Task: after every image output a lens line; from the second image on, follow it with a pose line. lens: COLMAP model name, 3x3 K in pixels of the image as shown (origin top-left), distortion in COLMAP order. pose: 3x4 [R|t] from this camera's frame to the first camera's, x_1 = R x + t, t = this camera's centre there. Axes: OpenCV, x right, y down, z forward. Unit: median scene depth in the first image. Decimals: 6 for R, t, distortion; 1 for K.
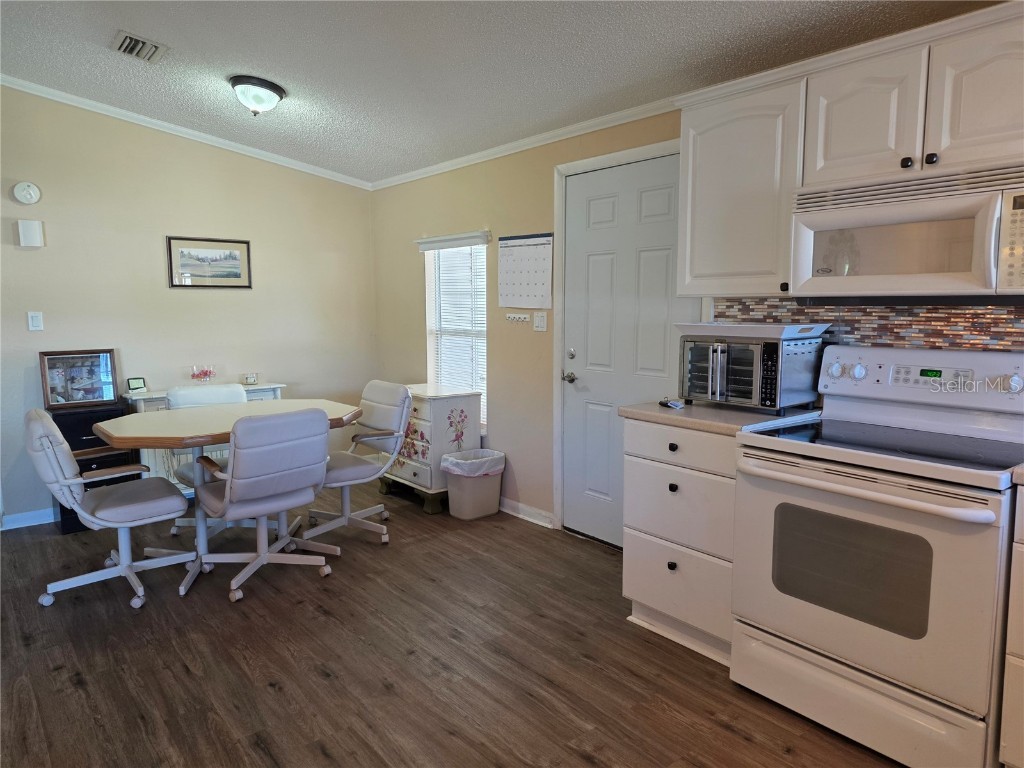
lens RADIAL K [[683.5, 0, 502.5], [0, 683.5, 381.5], [0, 0, 1]] dist [0.065553, -0.053090]
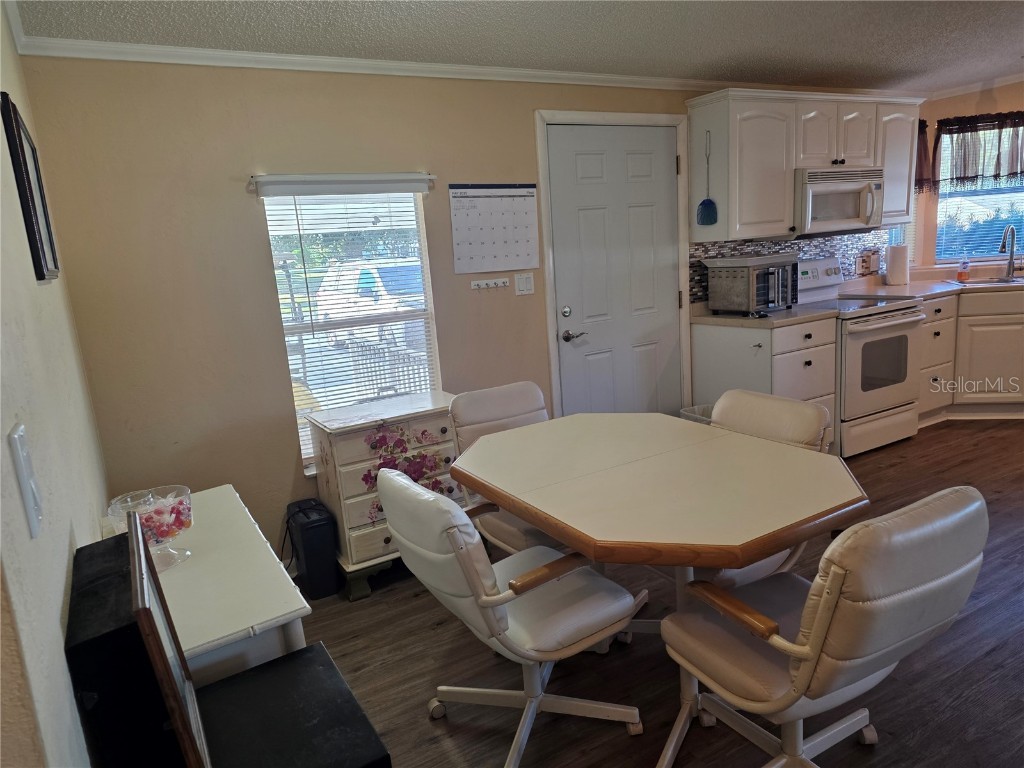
lens RADIAL K [[683.5, 0, 517.7], [0, 683.5, 385.8], [0, 0, 1]] dist [0.065553, -0.053090]
pose [[0.146426, -0.207713, 0.967168, -1.108174], [0.189764, 0.965446, 0.178614, -0.158682], [-0.970850, 0.157380, 0.180783, 1.139672]]
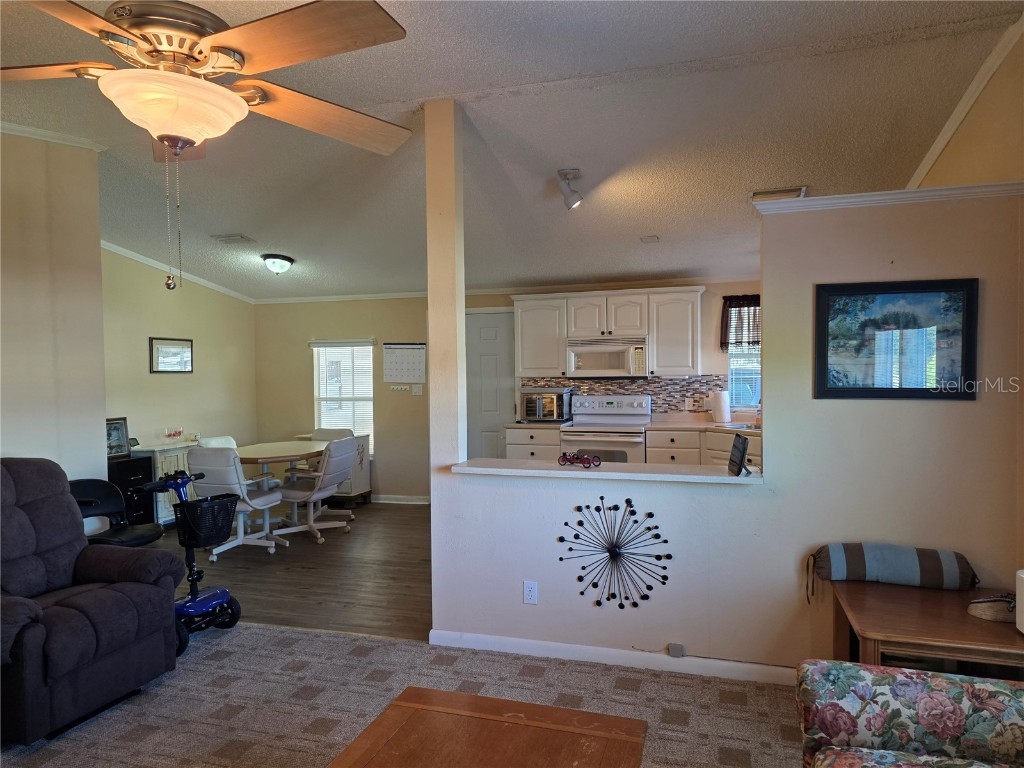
lens RADIAL K [[683.5, 0, 510.9], [0, 683.5, 388.1], [0, 0, 1]] dist [0.065553, -0.053090]
pose [[0.823809, -0.019269, 0.566539, -1.016592], [0.074754, 0.994387, -0.074879, 0.082231], [-0.561916, 0.104037, 0.820626, -0.843291]]
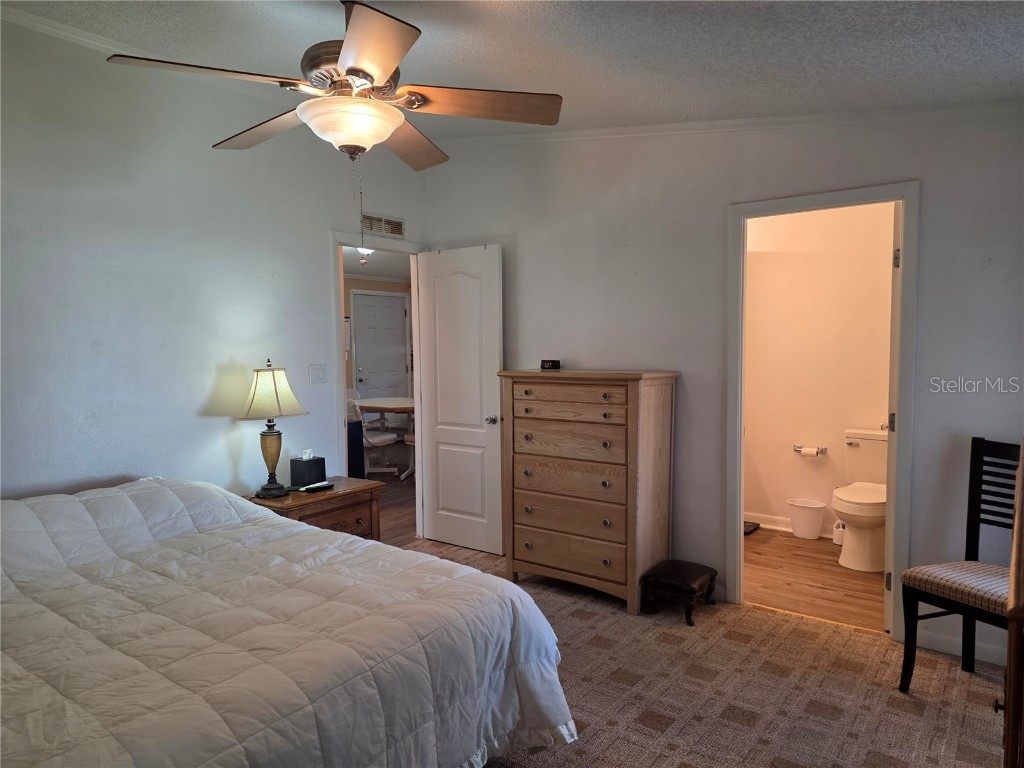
lens RADIAL K [[683.5, 0, 514.8], [0, 683.5, 383.5], [0, 0, 1]] dist [0.065553, -0.053090]
pose [[-0.244038, -0.052994, 0.968317, -2.881303], [0.126286, 0.988267, 0.085913, -0.161197], [-0.961508, 0.143251, -0.234482, 1.317259]]
